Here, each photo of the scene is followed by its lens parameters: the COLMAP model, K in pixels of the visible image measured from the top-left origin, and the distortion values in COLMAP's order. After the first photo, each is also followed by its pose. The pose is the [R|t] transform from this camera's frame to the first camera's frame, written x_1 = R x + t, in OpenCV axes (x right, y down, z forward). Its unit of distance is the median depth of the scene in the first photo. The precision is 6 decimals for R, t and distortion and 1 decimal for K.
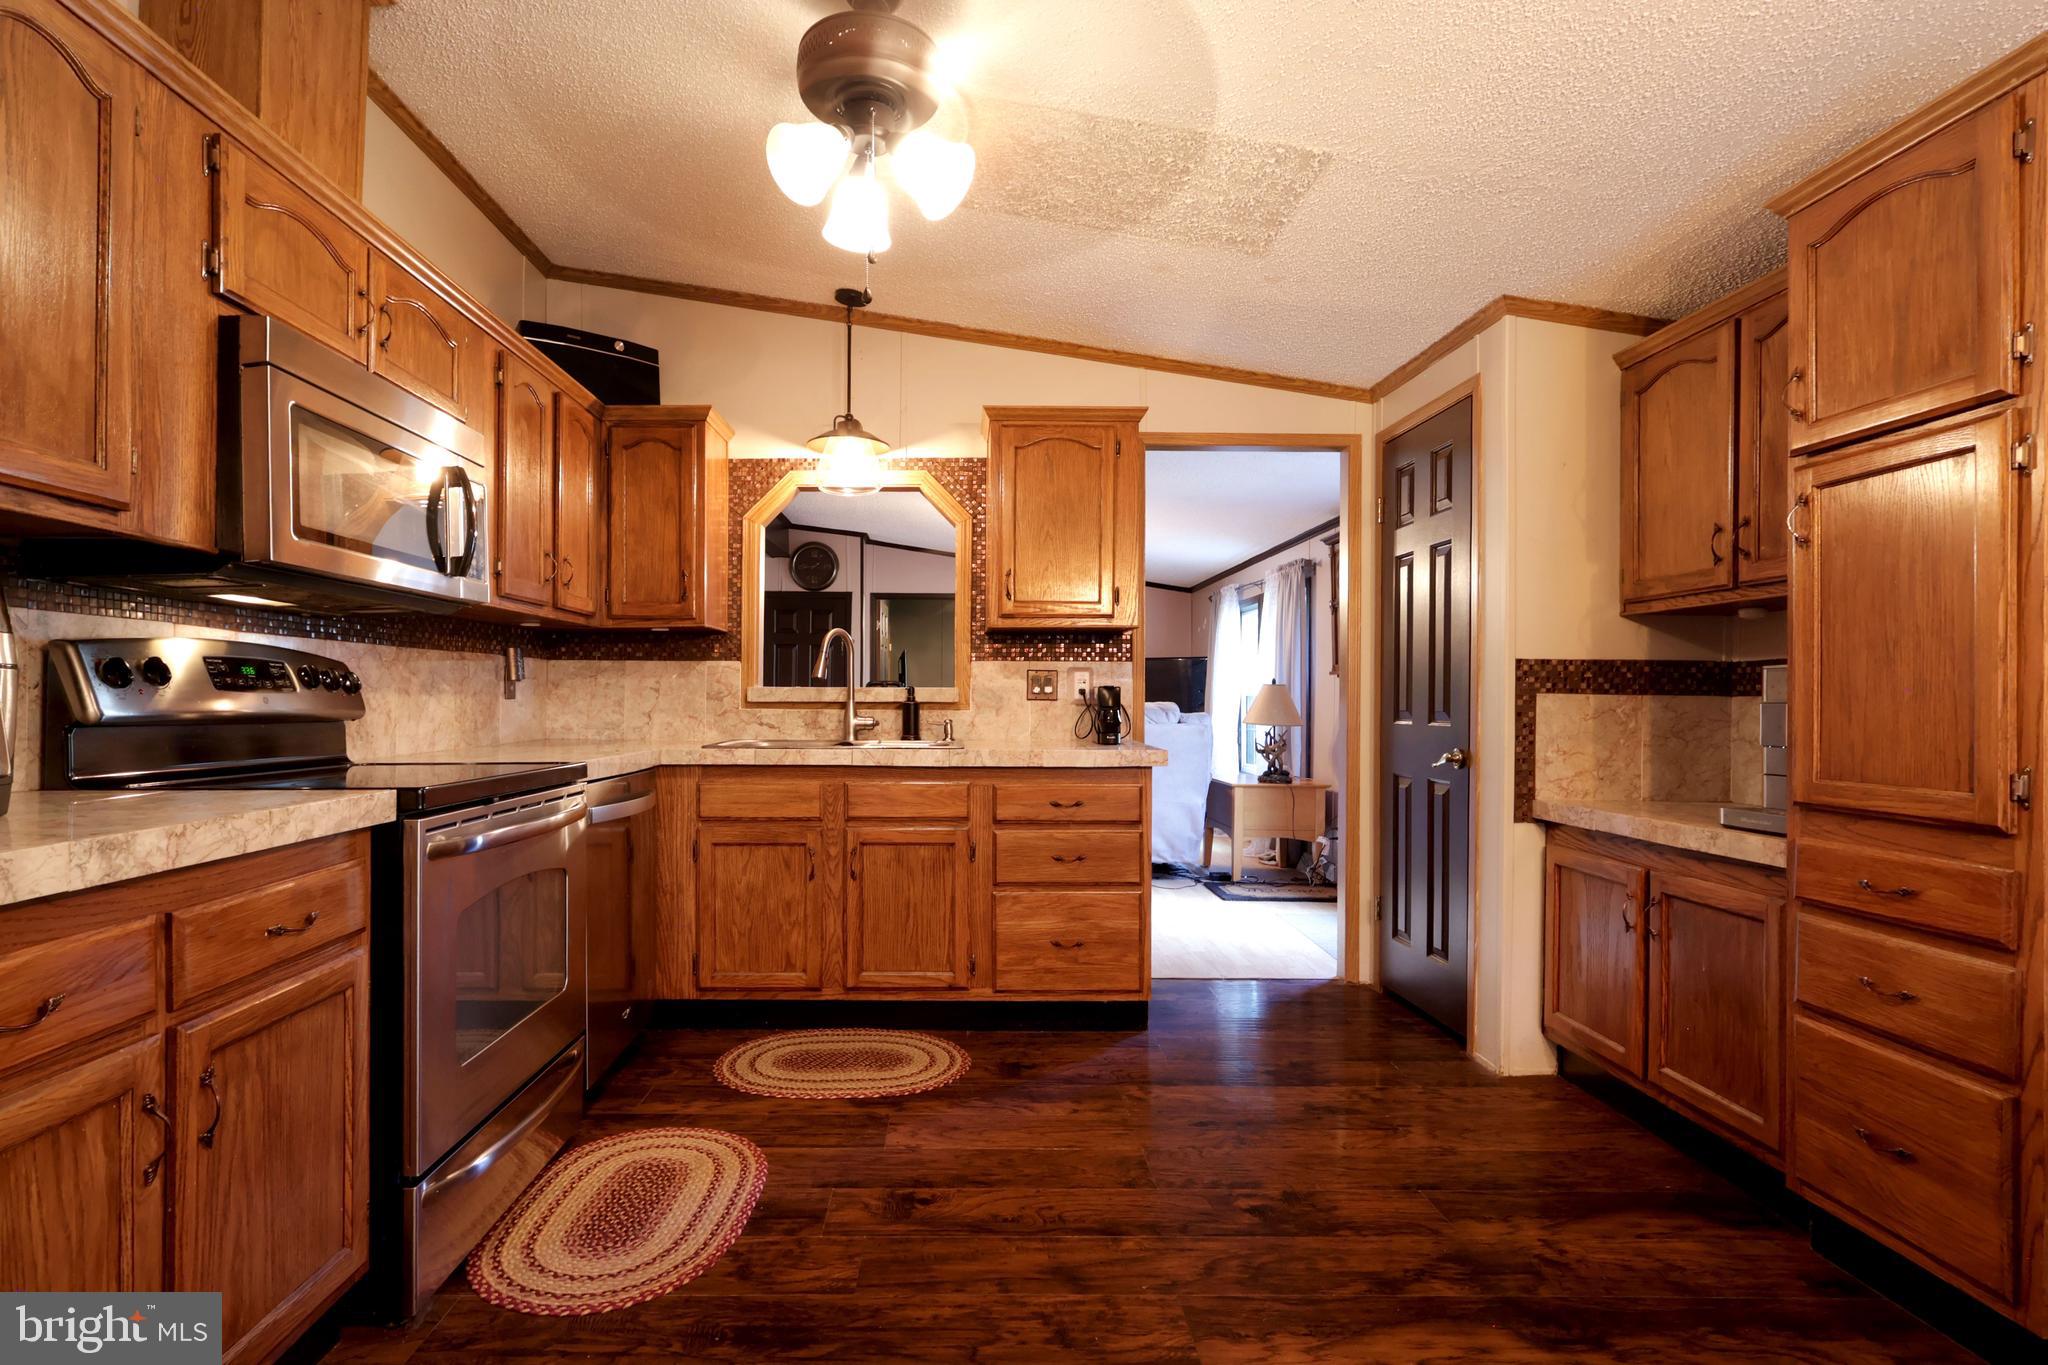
lens RADIAL K [[993.7, 0, 965.7], [0, 993.7, 691.4], [0, 0, 1]] dist [0.001457, 0.001693]
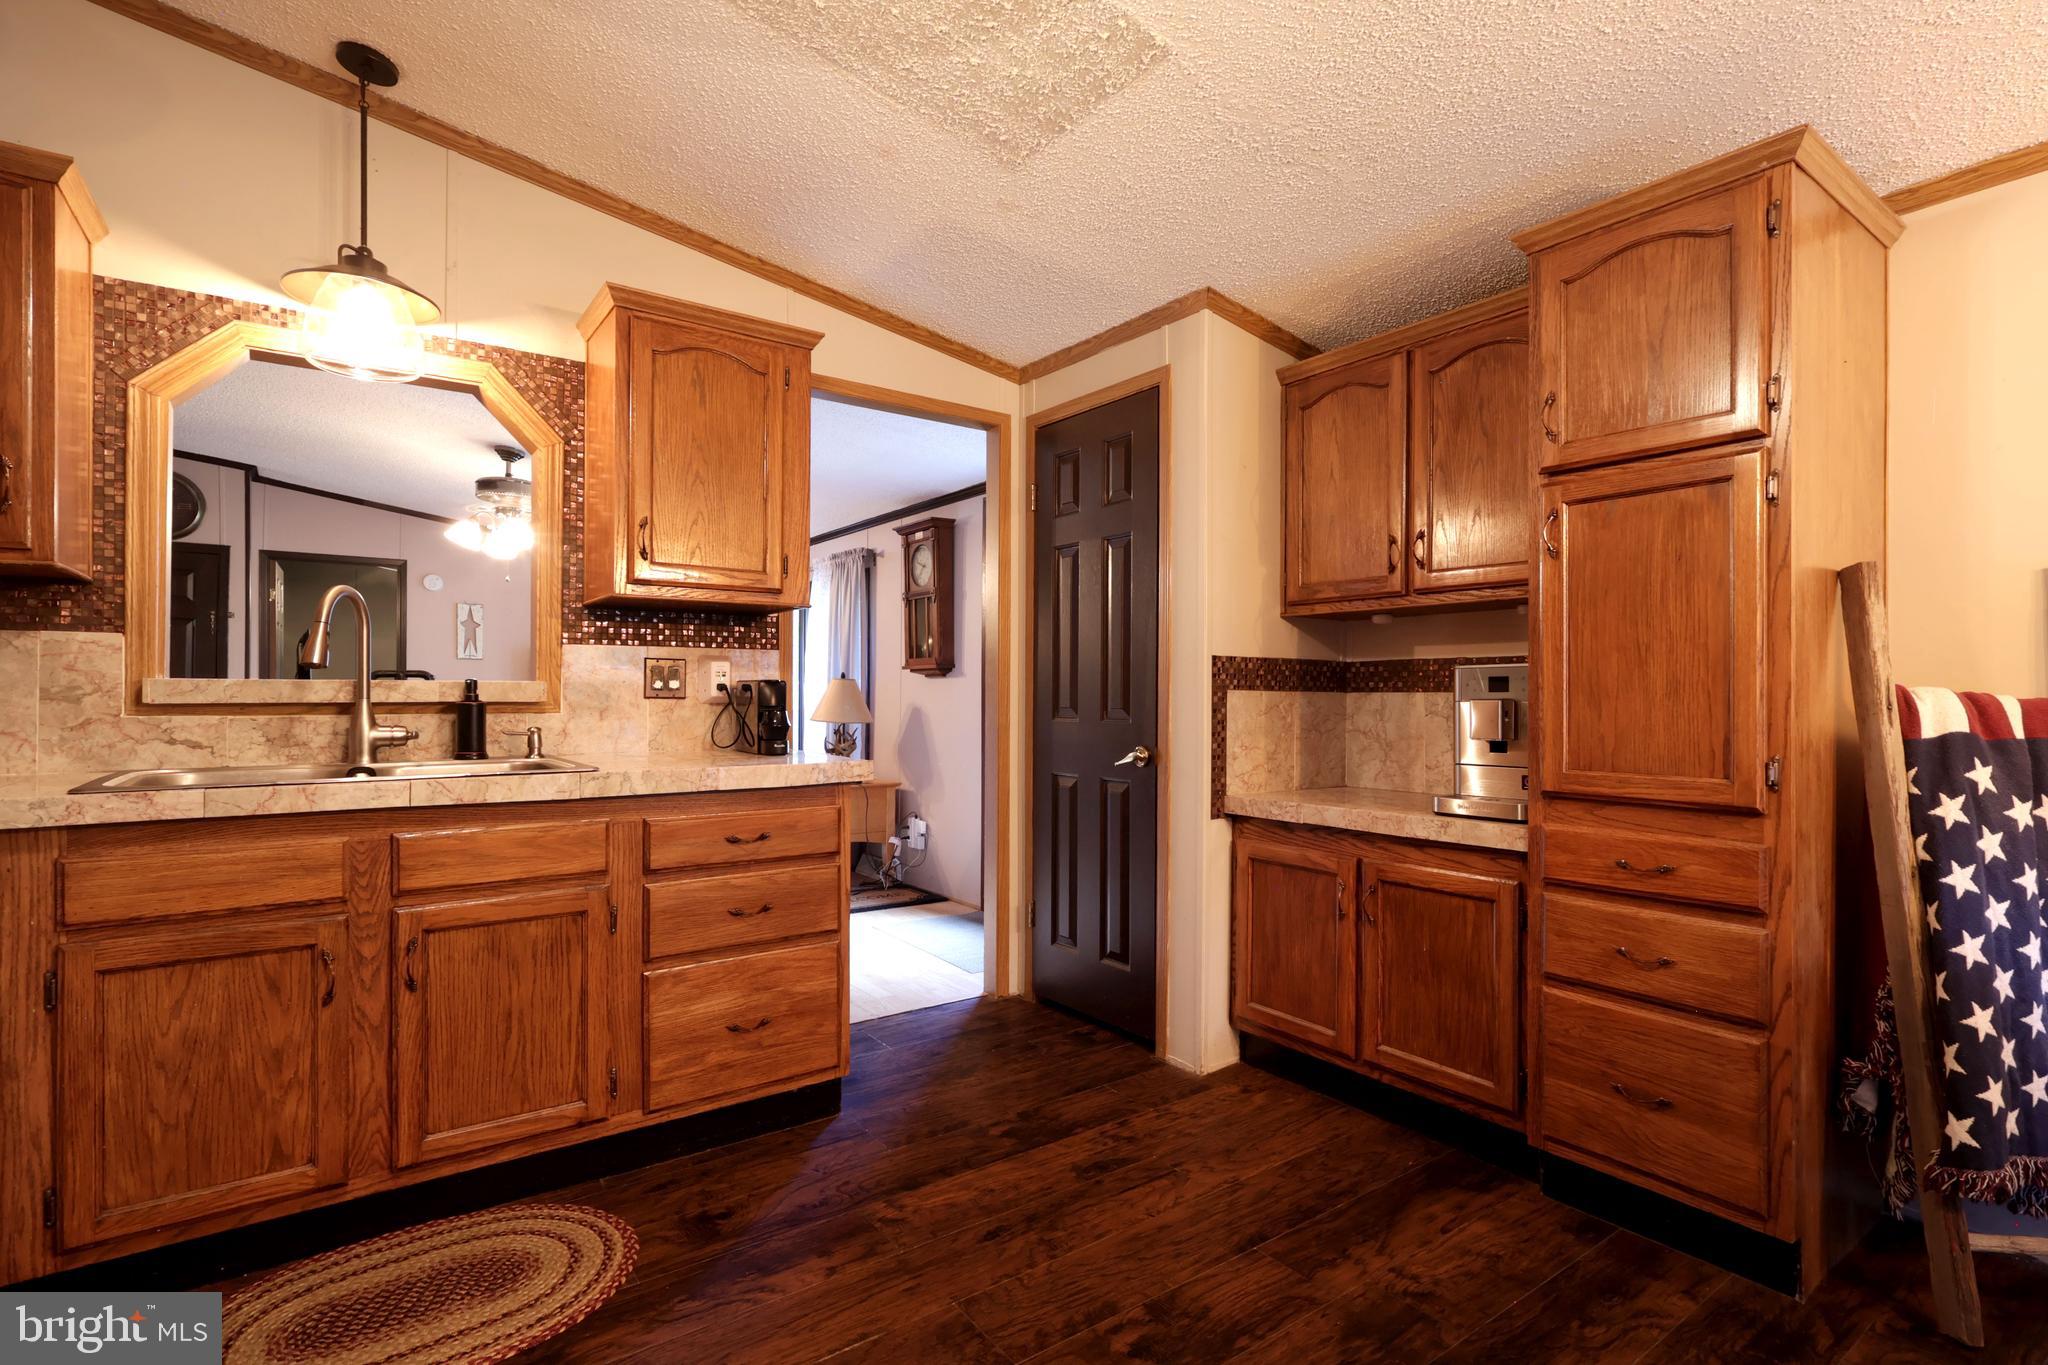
lens RADIAL K [[969.1, 0, 1022.5], [0, 969.1, 690.1], [0, 0, 1]] dist [0.001878, 0.000738]
pose [[0.815411, -0.000824, 0.578882, -0.151867], [-0.002448, 0.999985, 0.004872, -0.002044], [-0.578877, -0.005390, 0.815397, 0.288211]]
